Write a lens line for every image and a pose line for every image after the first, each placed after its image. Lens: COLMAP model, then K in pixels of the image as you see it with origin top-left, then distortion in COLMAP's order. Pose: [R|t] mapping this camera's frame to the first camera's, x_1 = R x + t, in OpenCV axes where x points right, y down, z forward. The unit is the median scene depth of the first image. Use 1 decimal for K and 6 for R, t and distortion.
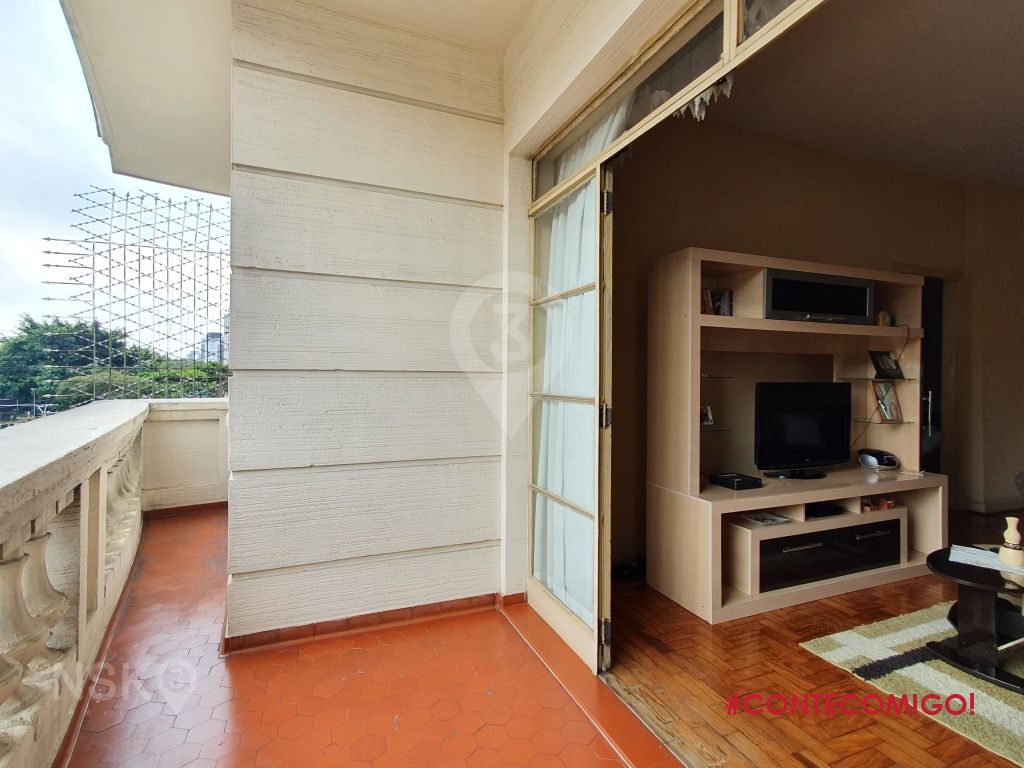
lens RADIAL K [[500.8, 0, 517.5], [0, 500.8, 377.9], [0, 0, 1]] dist [-0.005767, 0.009251]
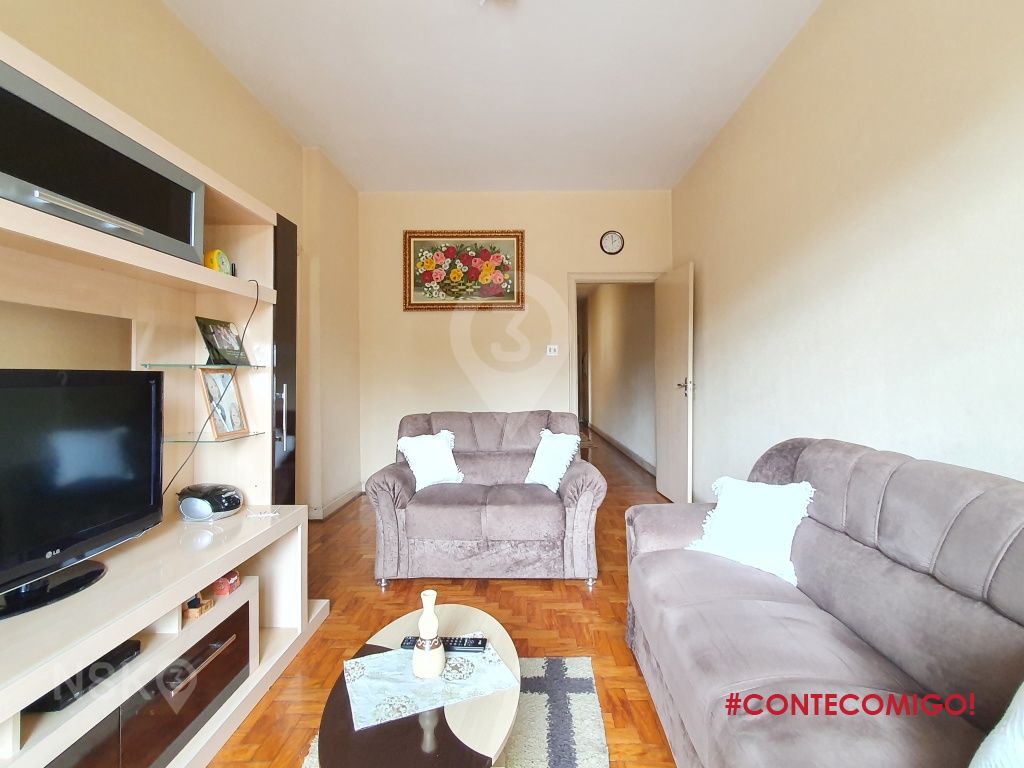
lens RADIAL K [[500.8, 0, 518.0], [0, 500.8, 378.2], [0, 0, 1]] dist [-0.005767, 0.009251]
pose [[0.383848, -0.008052, 0.923361, 0.323925], [-0.000067, 0.999962, 0.008748, 0.012353], [-0.923396, -0.003420, 0.383832, 0.453631]]
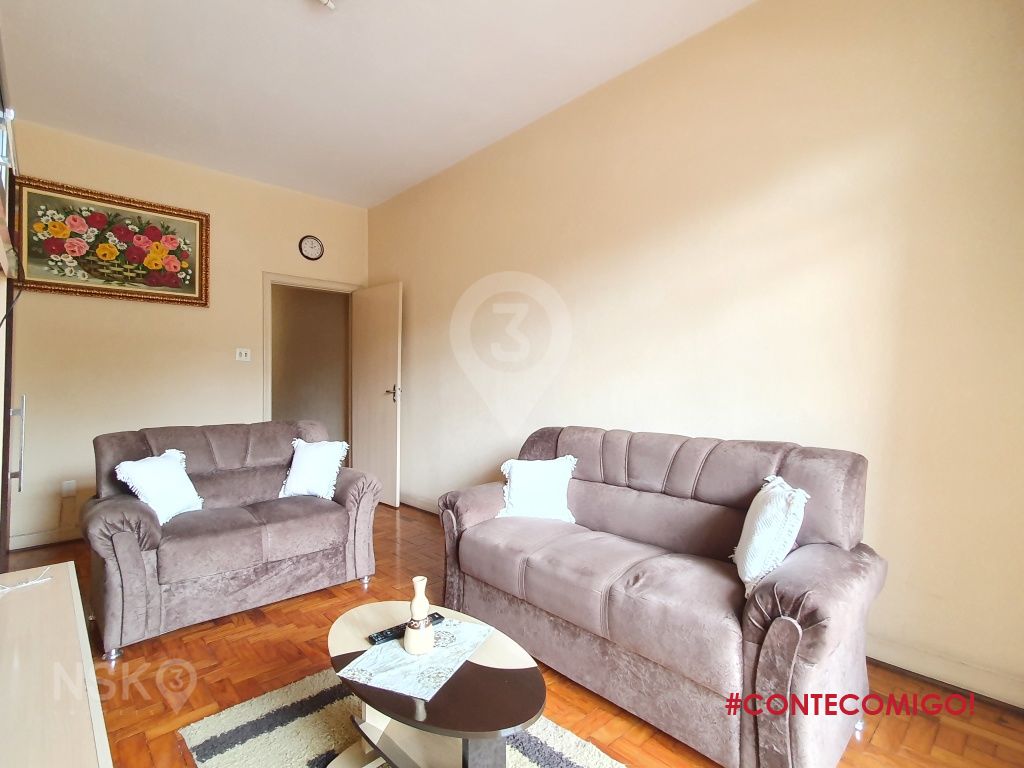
lens RADIAL K [[500.8, 0, 519.2], [0, 500.8, 379.1], [0, 0, 1]] dist [-0.005767, 0.009251]
pose [[-0.368095, 0.002894, 0.929784, 0.217695], [-0.005523, 0.999971, -0.005299, 0.010750], [-0.929772, -0.007086, -0.368068, 0.747474]]
